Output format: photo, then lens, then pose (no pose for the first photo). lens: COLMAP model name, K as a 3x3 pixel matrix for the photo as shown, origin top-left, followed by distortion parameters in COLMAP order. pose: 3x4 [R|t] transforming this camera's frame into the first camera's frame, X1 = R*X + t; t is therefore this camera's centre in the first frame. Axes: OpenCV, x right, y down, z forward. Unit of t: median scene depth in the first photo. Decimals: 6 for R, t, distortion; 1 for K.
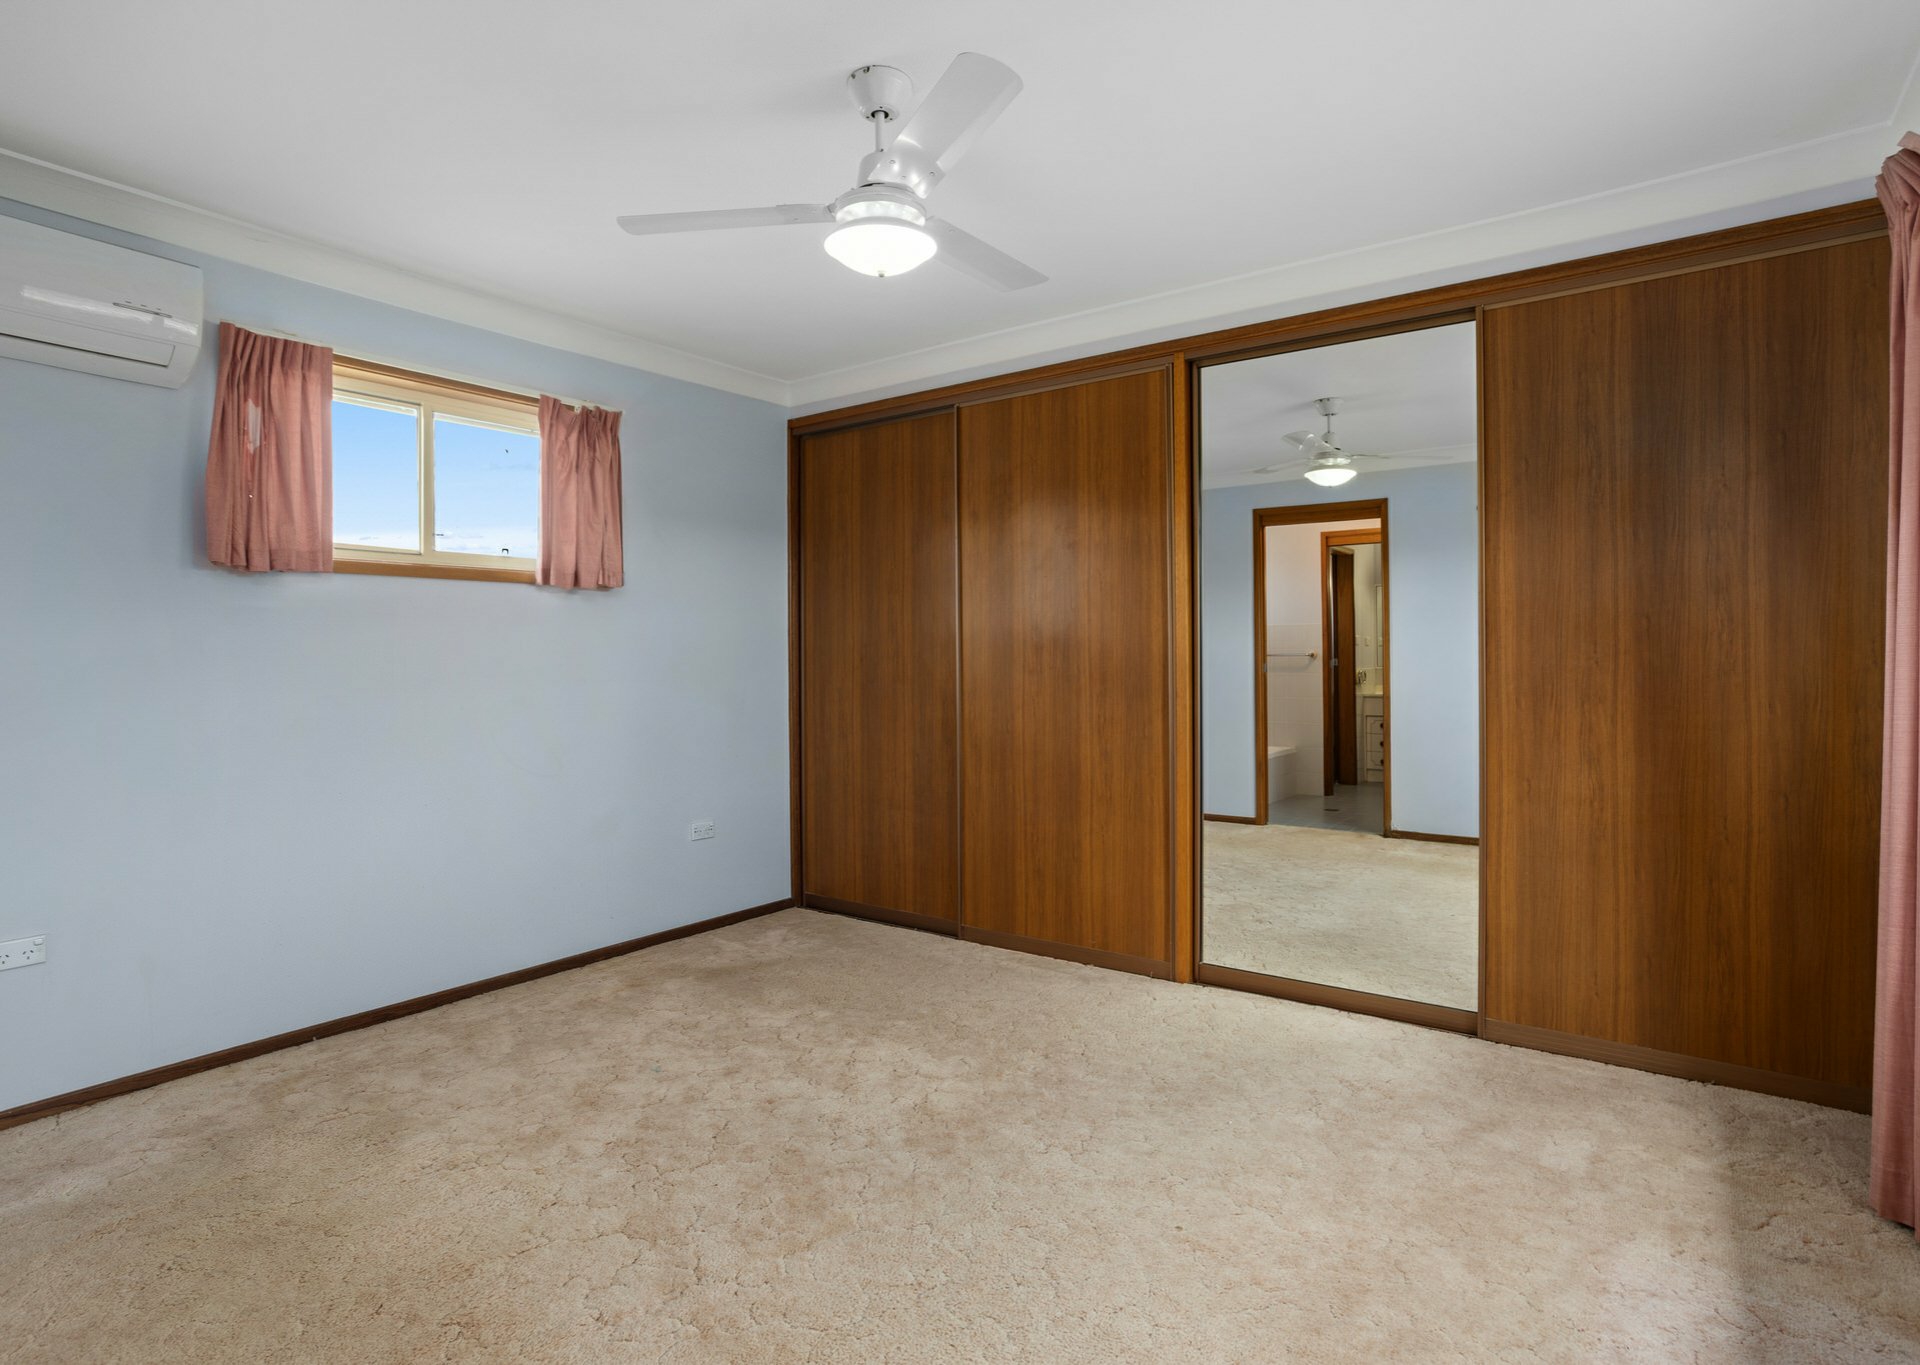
lens RADIAL K [[976.3, 0, 961.0], [0, 976.3, 663.7], [0, 0, 1]] dist [-0.012244, 0.001972]
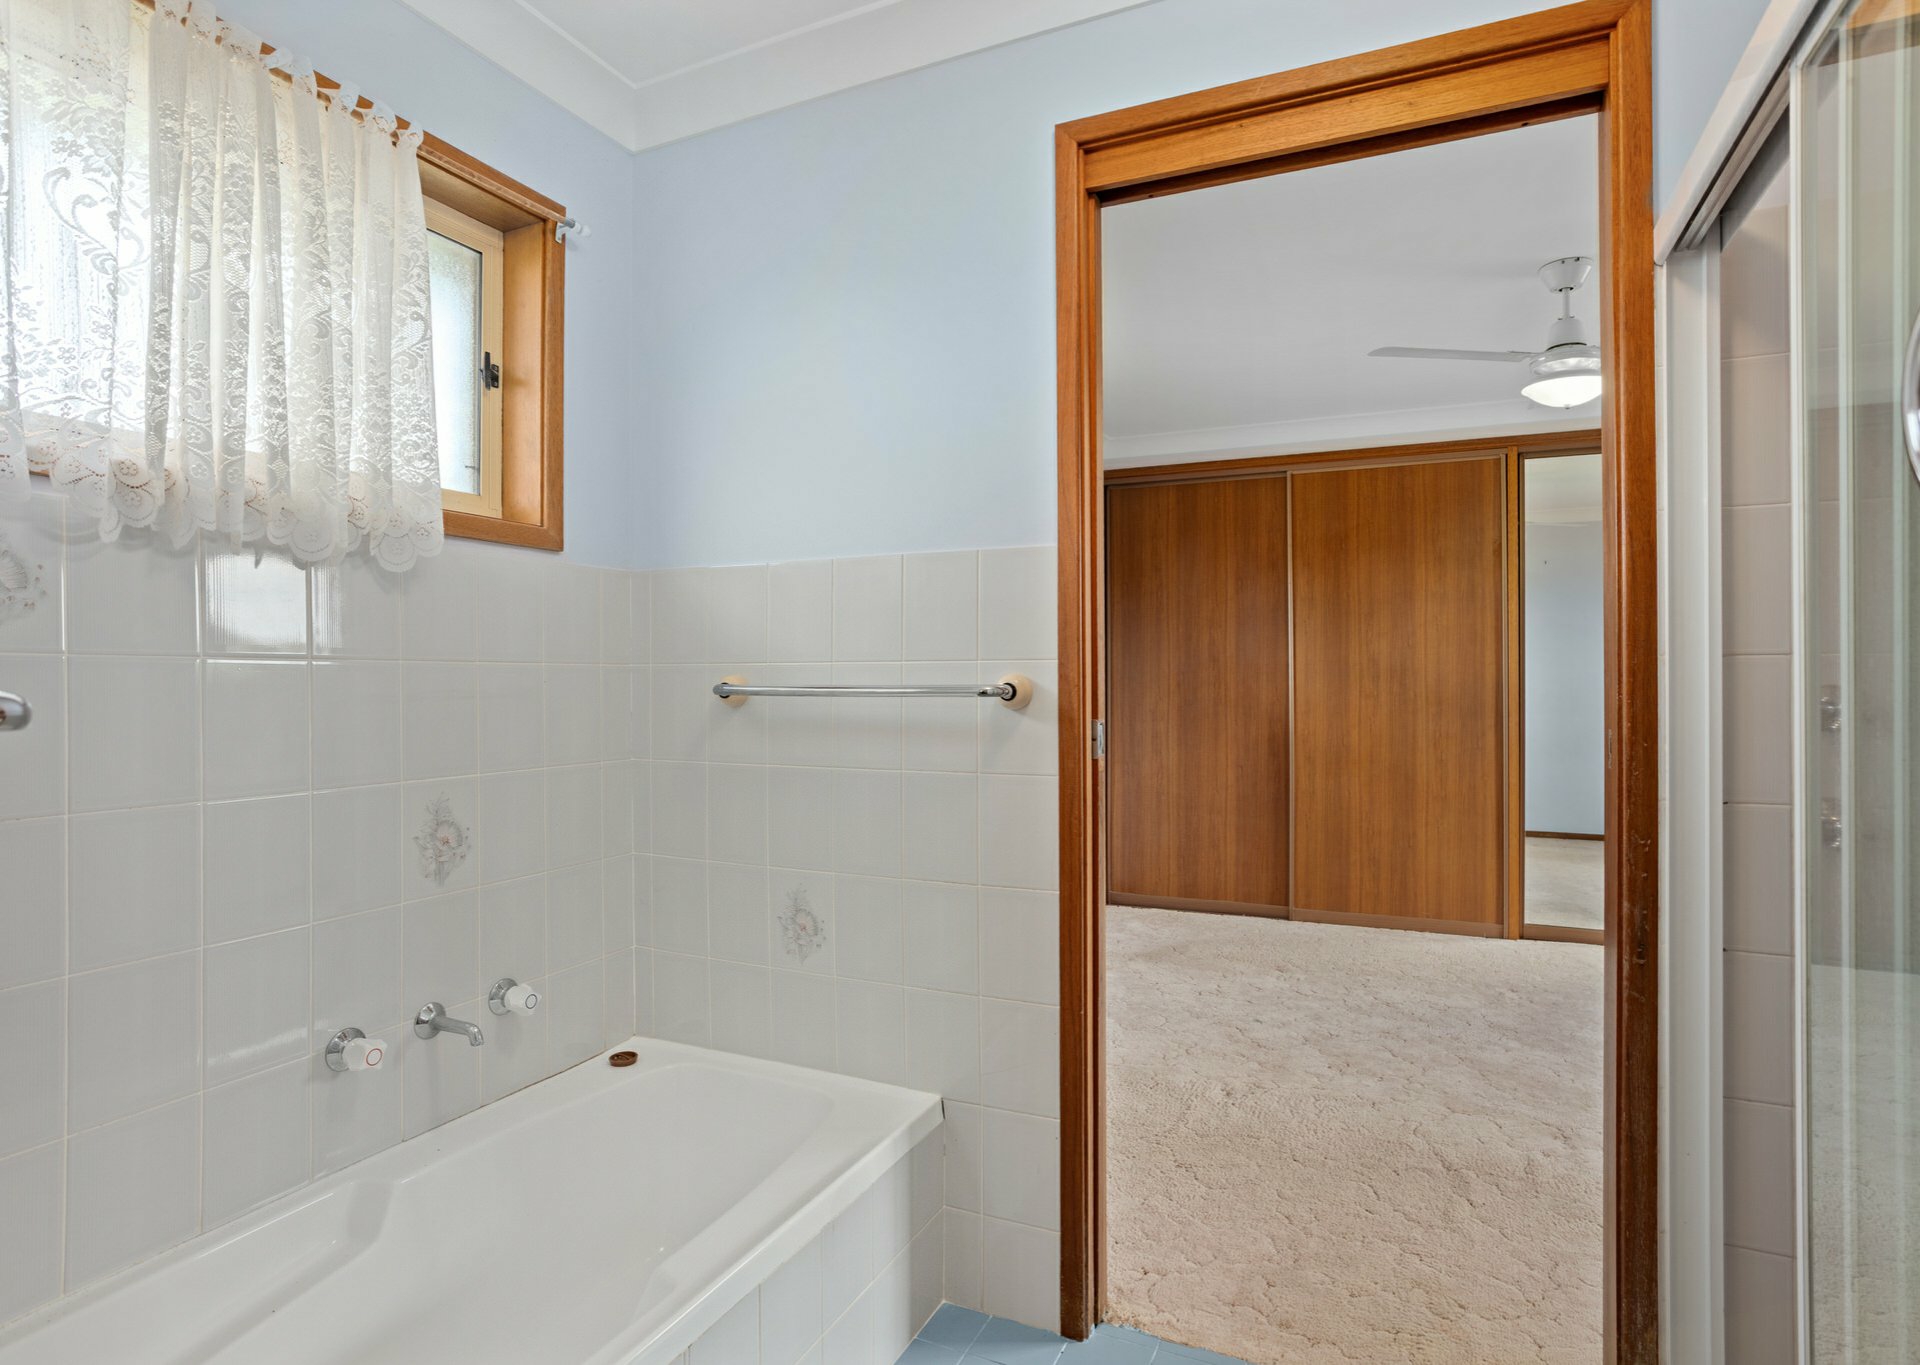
lens RADIAL K [[976.3, 0, 1009.7], [0, 976.3, 687.3], [0, 0, 1]] dist [-0.012244, 0.001972]
pose [[0.974777, 0.003048, 0.223159, -0.662343], [-0.002902, 0.999995, -0.000980, -0.000166], [-0.223161, 0.000307, 0.974782, -0.092756]]
